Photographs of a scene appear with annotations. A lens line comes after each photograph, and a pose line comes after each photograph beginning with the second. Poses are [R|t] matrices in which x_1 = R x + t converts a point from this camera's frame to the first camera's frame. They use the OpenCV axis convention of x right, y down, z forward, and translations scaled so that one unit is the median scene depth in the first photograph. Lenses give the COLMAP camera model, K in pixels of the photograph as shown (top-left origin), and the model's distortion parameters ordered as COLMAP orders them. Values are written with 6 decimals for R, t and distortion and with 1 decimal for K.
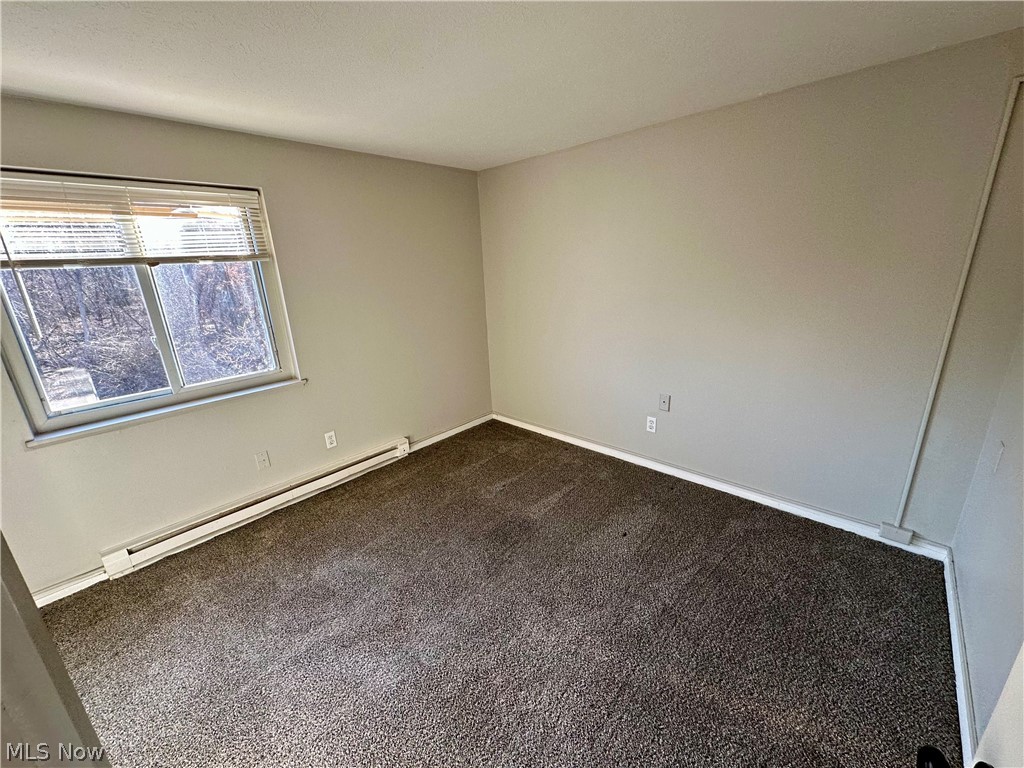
lens RADIAL K [[407.0, 0, 515.9], [0, 407.0, 383.0], [0, 0, 1]] dist [-0.000942, 0.000311]
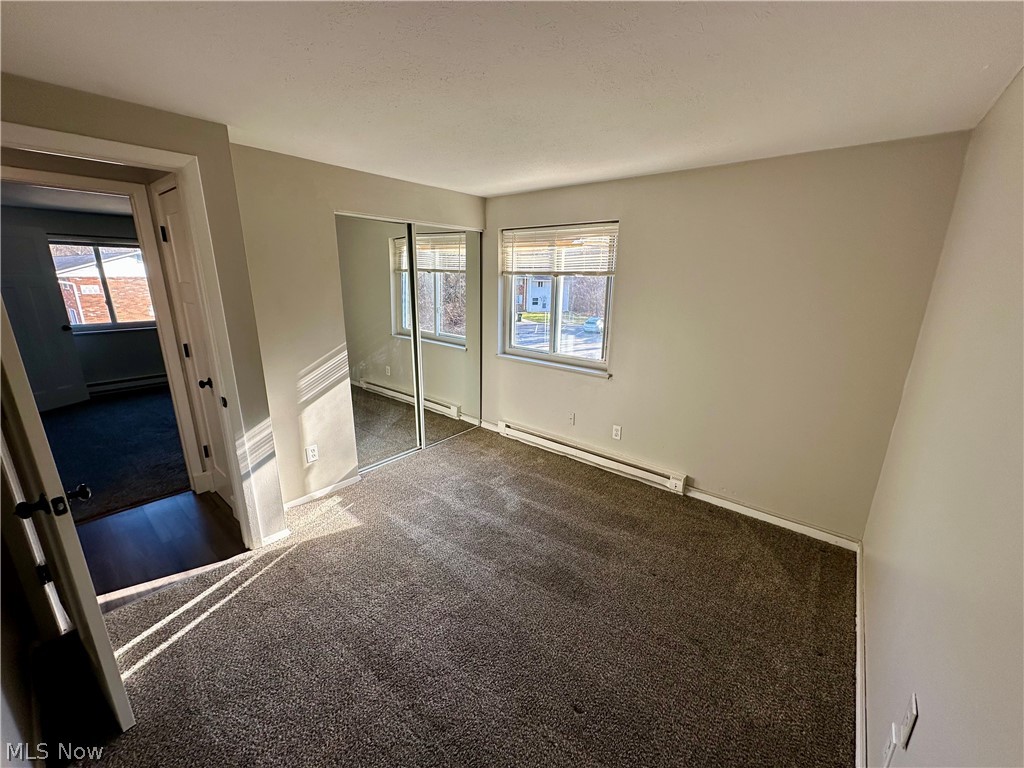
lens RADIAL K [[407.0, 0, 516.0], [0, 407.0, 385.5], [0, 0, 1]] dist [-0.000942, 0.000311]
pose [[0.053865, 0.301306, -0.952005, 0.719685], [-0.304512, 0.912933, 0.271710, -0.255405], [0.950984, 0.275261, 0.140927, 0.660709]]
